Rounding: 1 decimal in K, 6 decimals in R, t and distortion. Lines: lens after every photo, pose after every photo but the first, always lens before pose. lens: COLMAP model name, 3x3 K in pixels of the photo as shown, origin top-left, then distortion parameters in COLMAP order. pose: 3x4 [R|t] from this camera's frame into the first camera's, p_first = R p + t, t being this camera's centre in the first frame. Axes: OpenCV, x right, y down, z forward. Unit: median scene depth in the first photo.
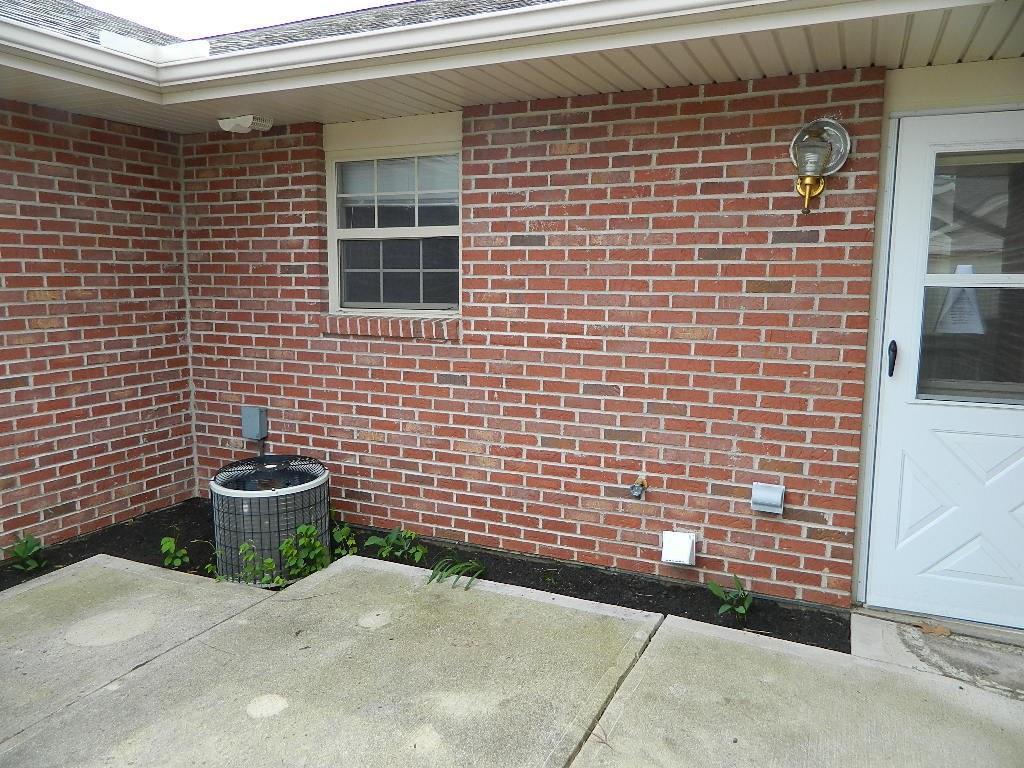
lens RADIAL K [[758.1, 0, 511.1], [0, 758.1, 382.1], [0, 0, 1]] dist [-0.006576, -0.000683]
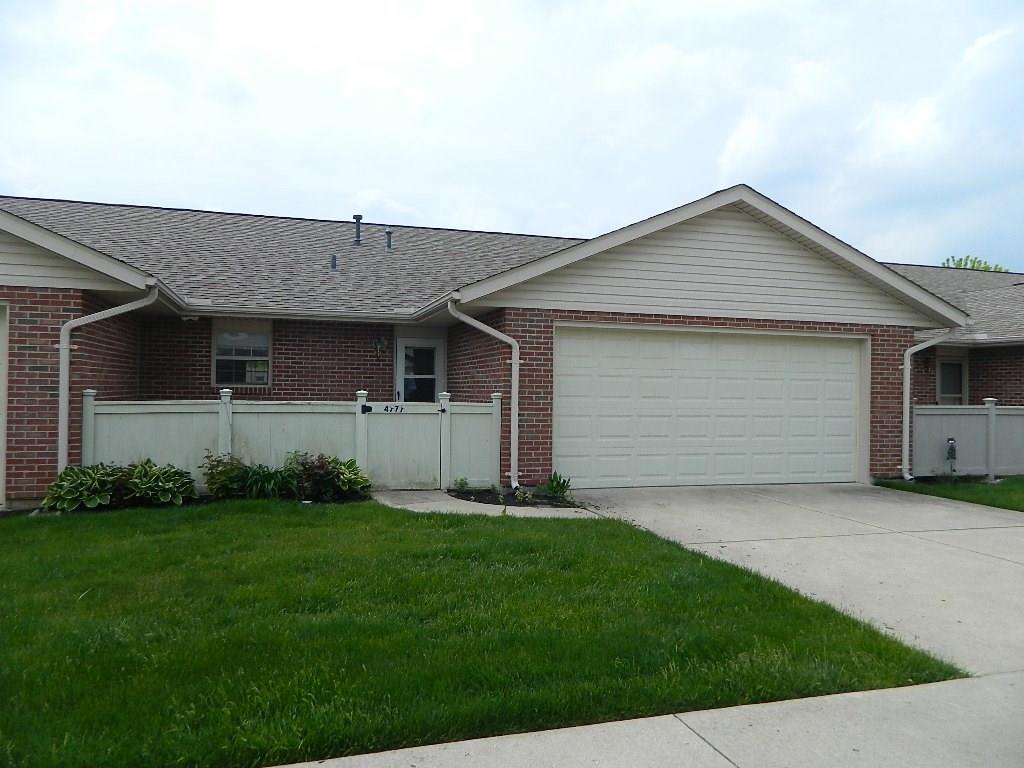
lens RADIAL K [[758.1, 0, 511.3], [0, 758.1, 384.5], [0, 0, 1]] dist [-0.006576, -0.000683]
pose [[0.745353, 0.010455, 0.666588, -1.243461], [0.082809, 0.990682, -0.108133, 0.283914], [-0.661507, 0.135797, 0.737542, -1.701117]]
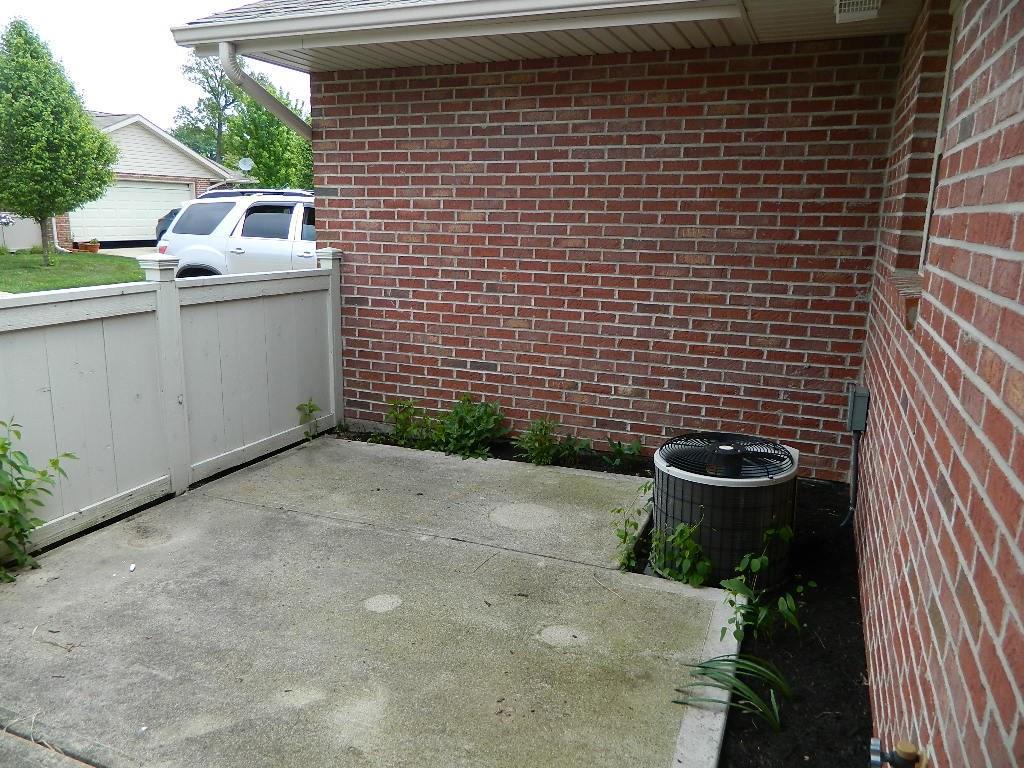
lens RADIAL K [[758.1, 0, 512.6], [0, 758.1, 383.3], [0, 0, 1]] dist [-0.006576, -0.000683]
pose [[0.045053, 0.214254, -0.975739, 0.466729], [-0.150690, 0.967012, 0.205379, -0.091940], [0.987554, 0.137781, 0.075853, 0.709636]]
